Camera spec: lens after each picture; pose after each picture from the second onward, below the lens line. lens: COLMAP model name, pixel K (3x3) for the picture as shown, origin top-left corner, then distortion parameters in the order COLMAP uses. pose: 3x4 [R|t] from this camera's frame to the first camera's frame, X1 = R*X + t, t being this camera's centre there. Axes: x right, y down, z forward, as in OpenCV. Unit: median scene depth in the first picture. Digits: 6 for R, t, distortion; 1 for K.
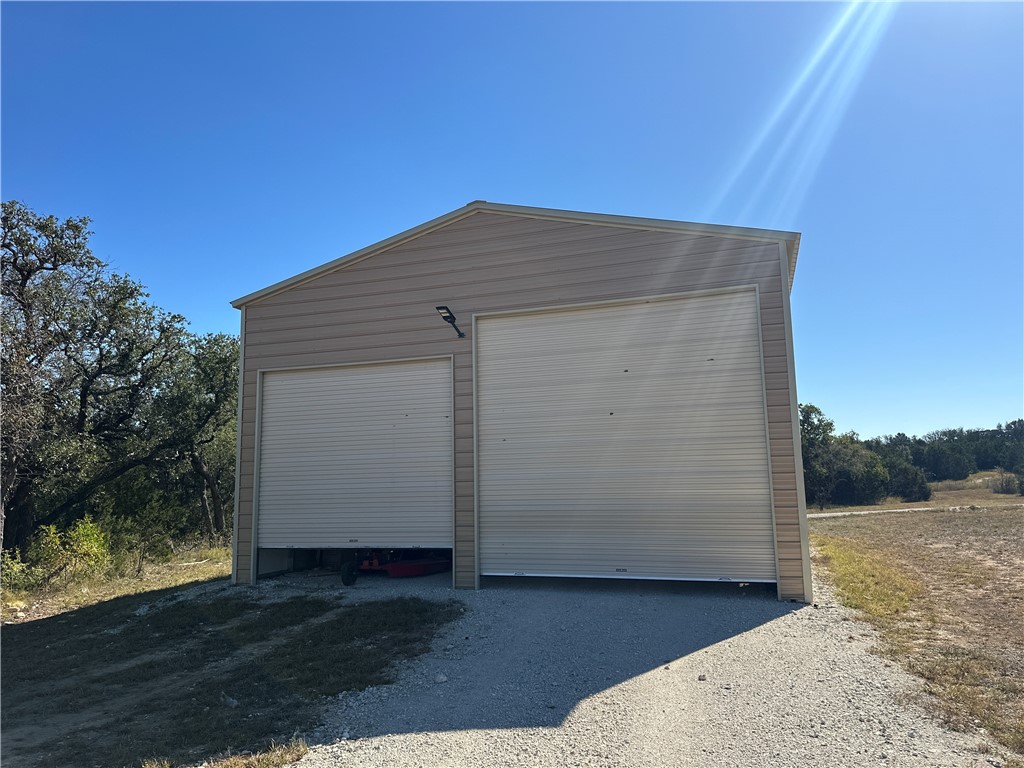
lens RADIAL K [[720.5, 0, 513.8], [0, 720.5, 391.7], [0, 0, 1]] dist [0.078146, -0.100492]
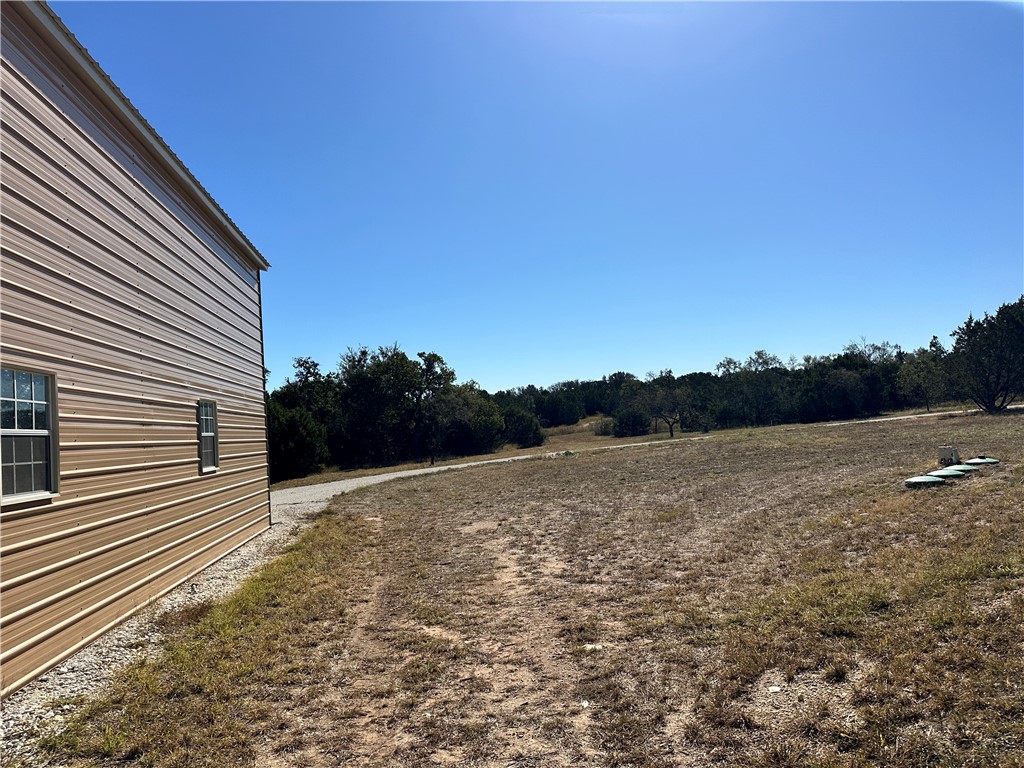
lens RADIAL K [[720.5, 0, 515.7], [0, 720.5, 388.0], [0, 0, 1]] dist [0.078146, -0.100492]
pose [[0.895671, -0.015770, 0.444438, 0.073187], [-0.008899, 0.998535, 0.053365, 0.010616], [-0.444629, -0.051753, 0.894219, 0.090171]]
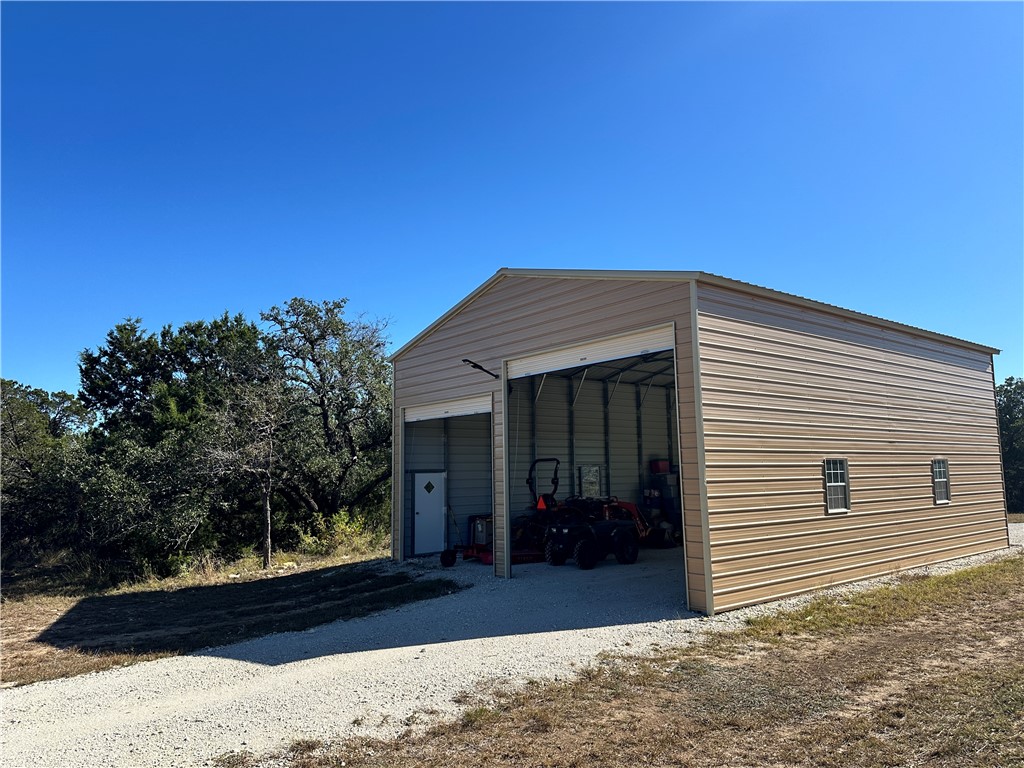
lens RADIAL K [[720.5, 0, 508.7], [0, 720.5, 389.4], [0, 0, 1]] dist [0.078146, -0.100492]
pose [[0.846166, -0.058248, -0.529726, 0.088655], [0.071620, 0.997421, 0.004729, -0.008801], [0.528084, -0.041940, 0.848156, -0.008532]]
